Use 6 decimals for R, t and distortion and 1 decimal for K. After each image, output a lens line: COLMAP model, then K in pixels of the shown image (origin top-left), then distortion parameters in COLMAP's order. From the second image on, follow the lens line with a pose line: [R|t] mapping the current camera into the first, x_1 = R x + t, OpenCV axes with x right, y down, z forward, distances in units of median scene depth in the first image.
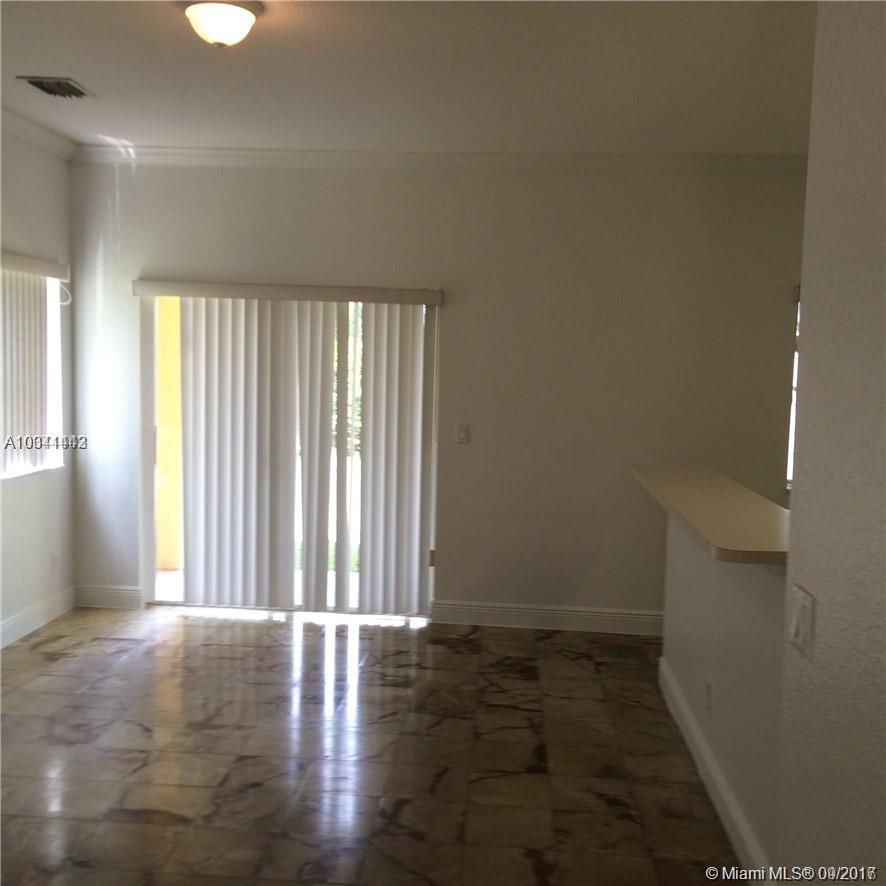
lens RADIAL K [[1019.8, 0, 441.4], [0, 1019.8, 442.4], [0, 0, 1]] dist [0.059552, 0.000000]
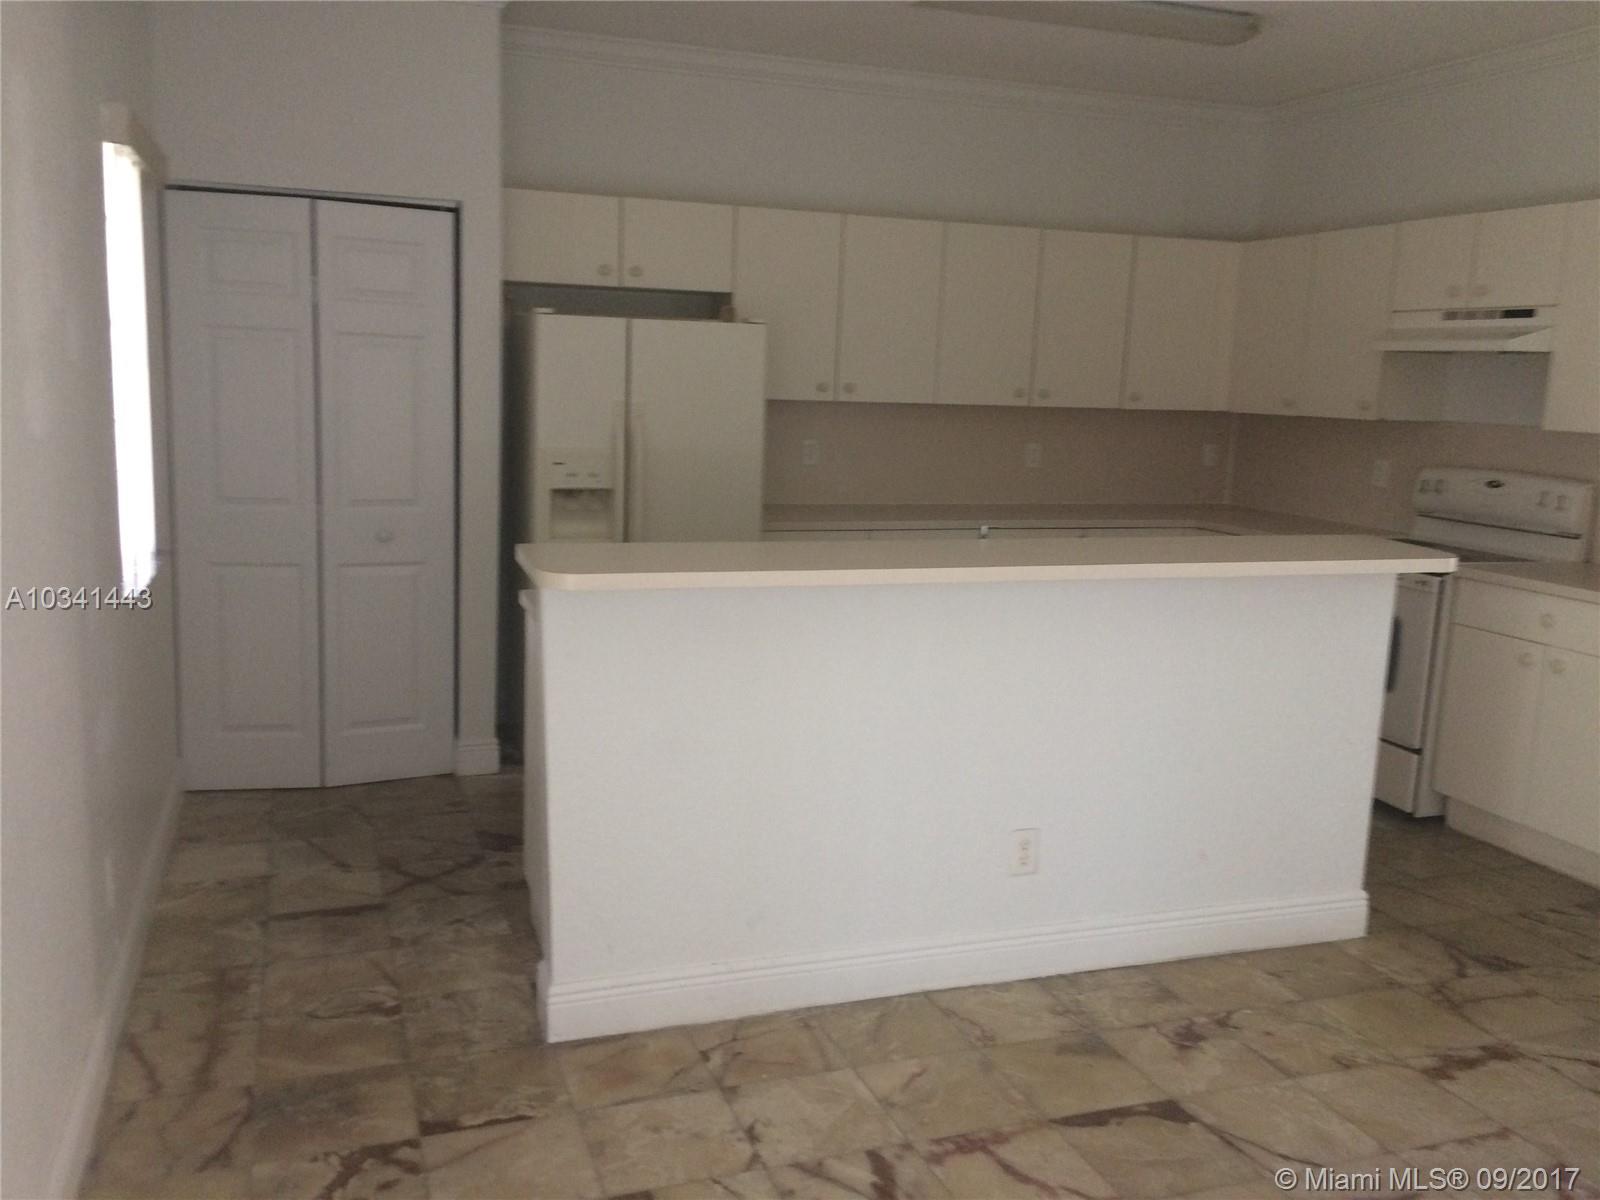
lens RADIAL K [[1358.4, 0, 798.5], [0, 1358.4, 600.1], [0, 0, 1]] dist [0.046802, -0.027069]
pose [[-0.392543, -0.214910, 0.894273, -0.398053], [0.024357, 0.969547, 0.243692, -0.120733], [-0.919411, 0.117441, -0.375355, 1.337095]]
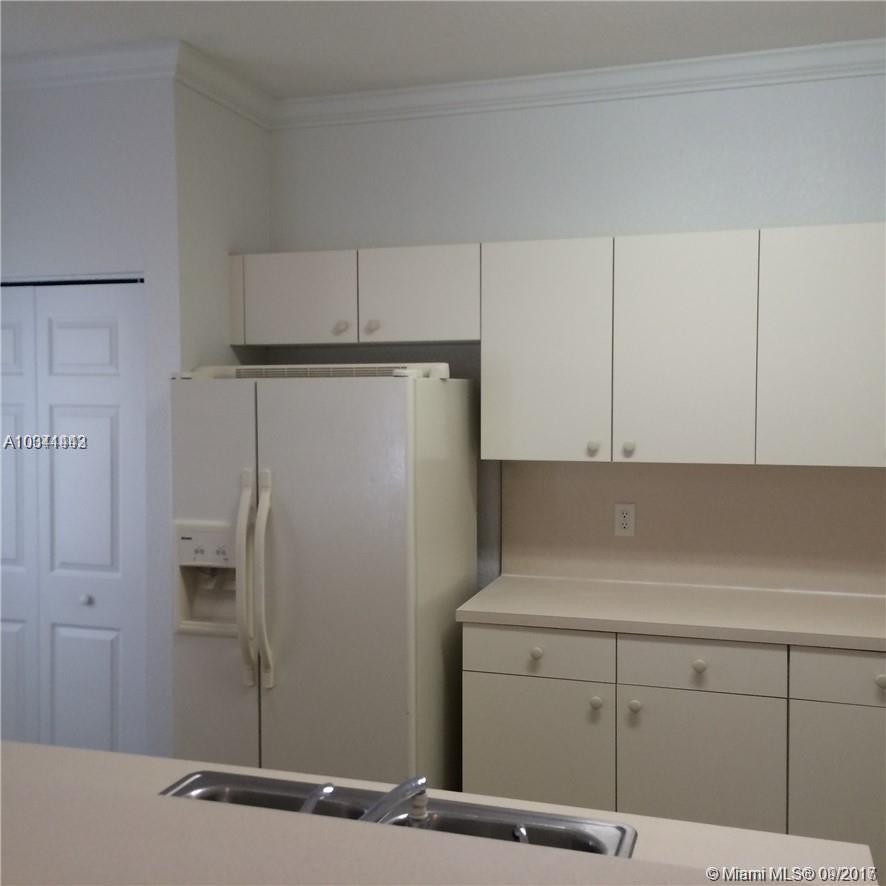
lens RADIAL K [[1019.8, 0, 435.3], [0, 1019.8, 444.7], [0, 0, 1]] dist [0.059552, 0.000000]
pose [[0.245815, -0.094420, 0.964707, 0.009049], [0.093765, 0.992893, 0.073287, -0.071145], [-0.964771, 0.072441, 0.252922, 0.712923]]
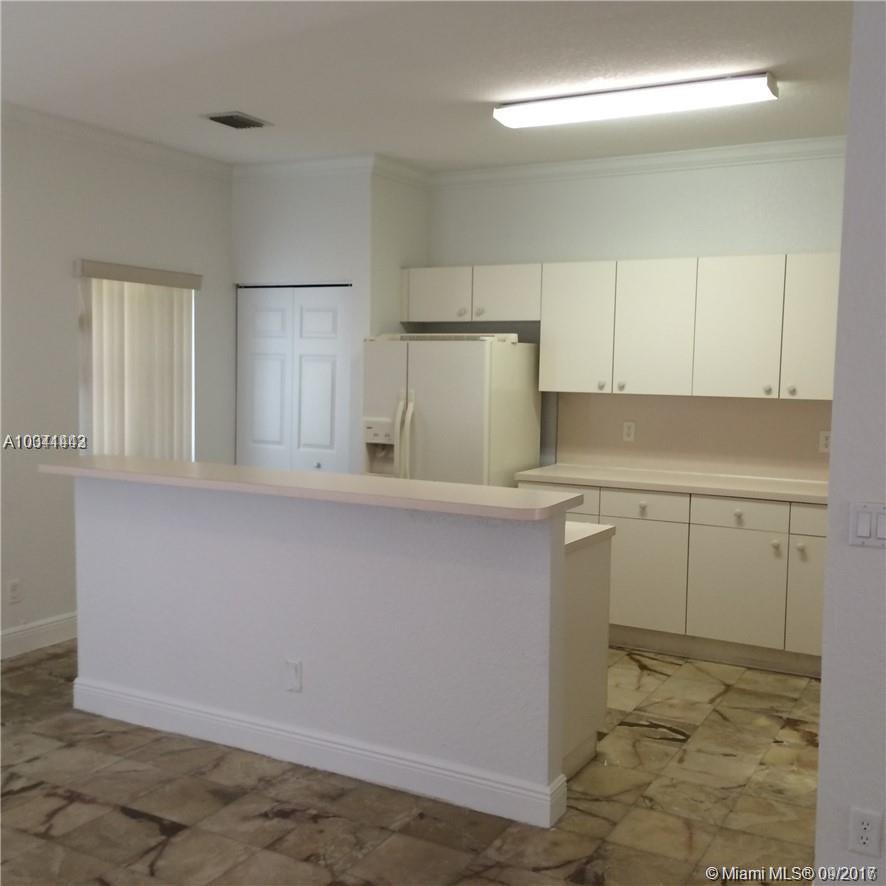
lens RADIAL K [[1019.8, 0, 449.3], [0, 1019.8, 439.9], [0, 0, 1]] dist [0.059552, 0.000000]
pose [[0.432020, -0.102056, 0.896071, -0.506003], [0.075801, 0.994170, 0.076683, -0.045362], [-0.898673, 0.034794, 0.437237, 0.385751]]
